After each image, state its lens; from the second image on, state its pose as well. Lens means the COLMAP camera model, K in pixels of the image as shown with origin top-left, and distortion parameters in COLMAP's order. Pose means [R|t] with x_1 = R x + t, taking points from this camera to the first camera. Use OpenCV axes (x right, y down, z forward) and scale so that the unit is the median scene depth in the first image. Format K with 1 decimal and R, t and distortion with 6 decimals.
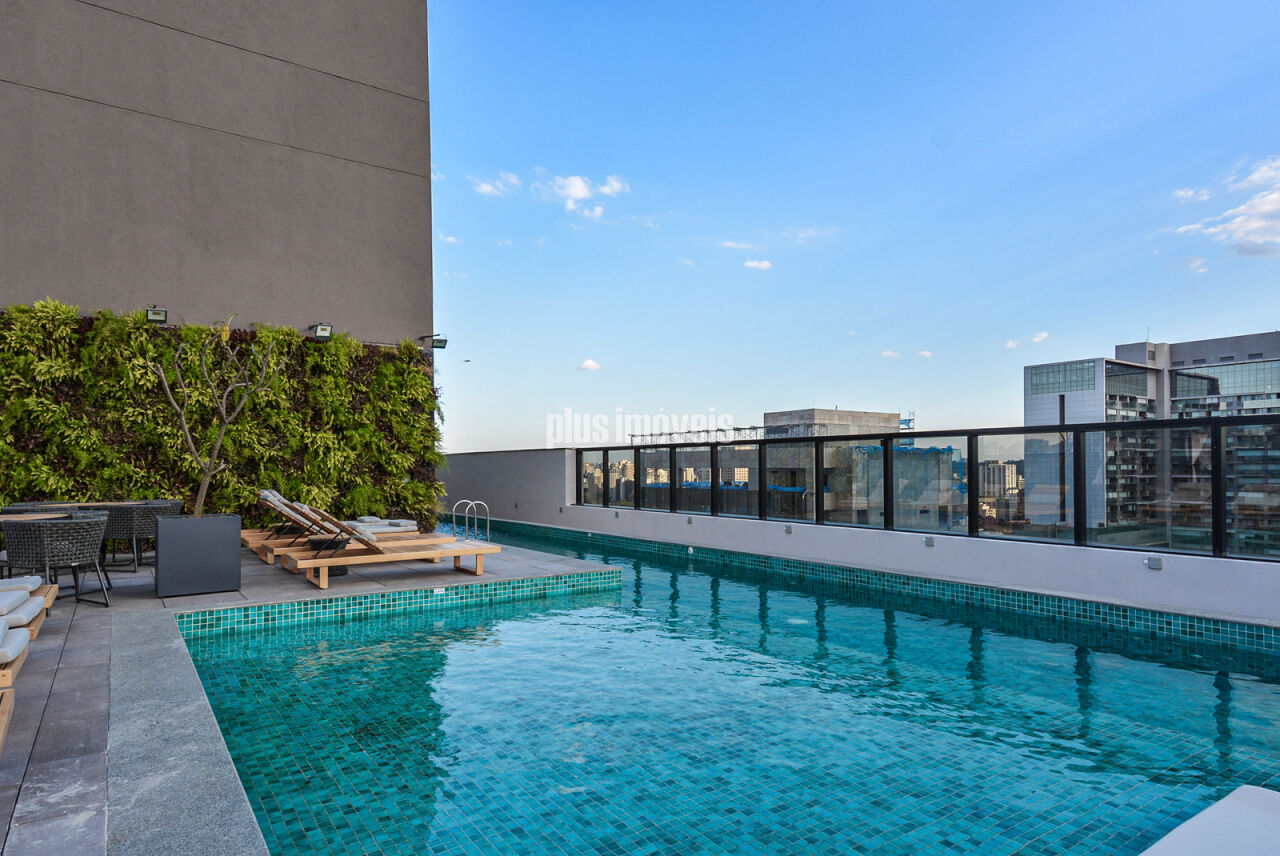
lens RADIAL K [[733.0, 0, 635.2], [0, 733.0, 440.8], [0, 0, 1]] dist [0.061608, -0.035261]
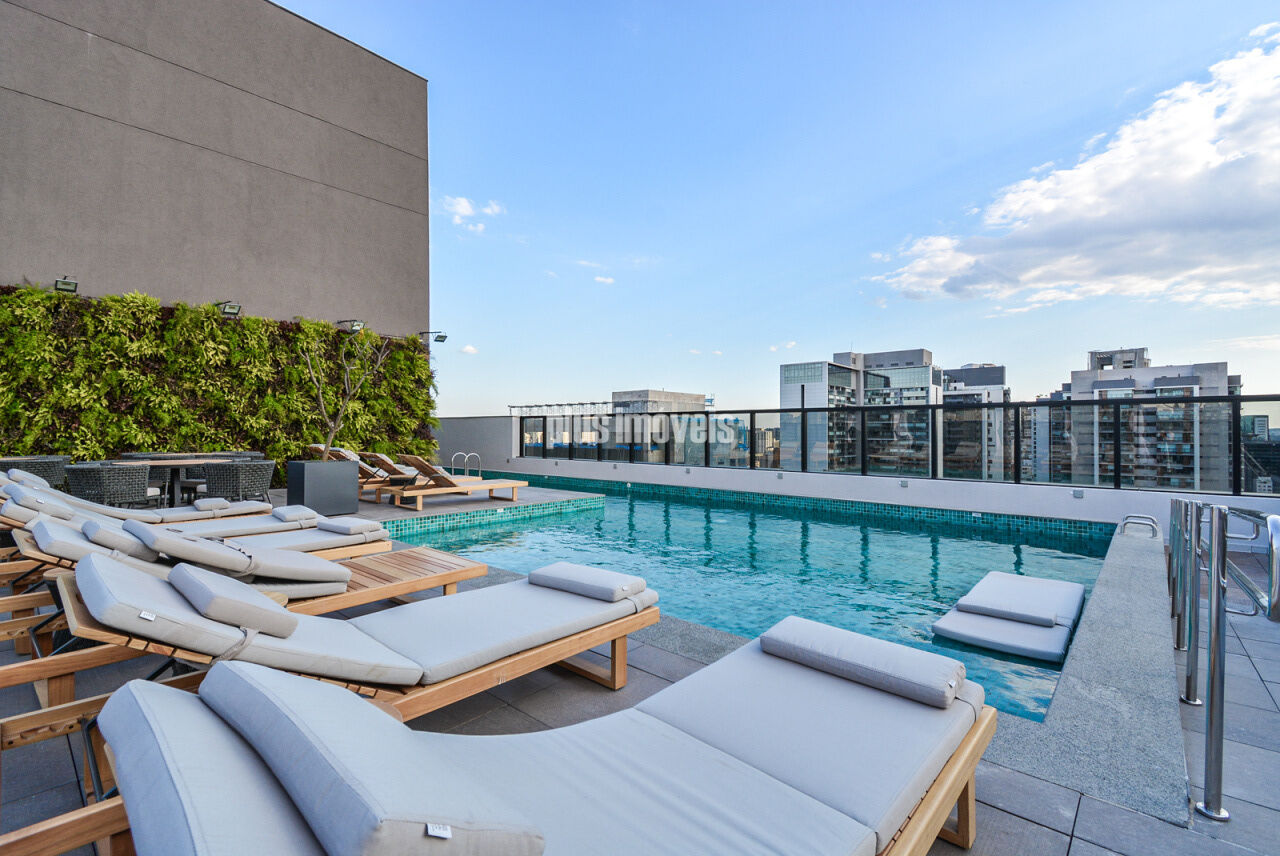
lens RADIAL K [[558.6, 0, 636.4], [0, 558.6, 434.0], [0, 0, 1]] dist [0.001637, -0.000306]
pose [[0.971429, 0.007204, 0.237219, -0.165025], [-0.016745, 0.999129, 0.038232, -0.000235], [-0.236737, -0.041112, 0.970704, -0.102869]]
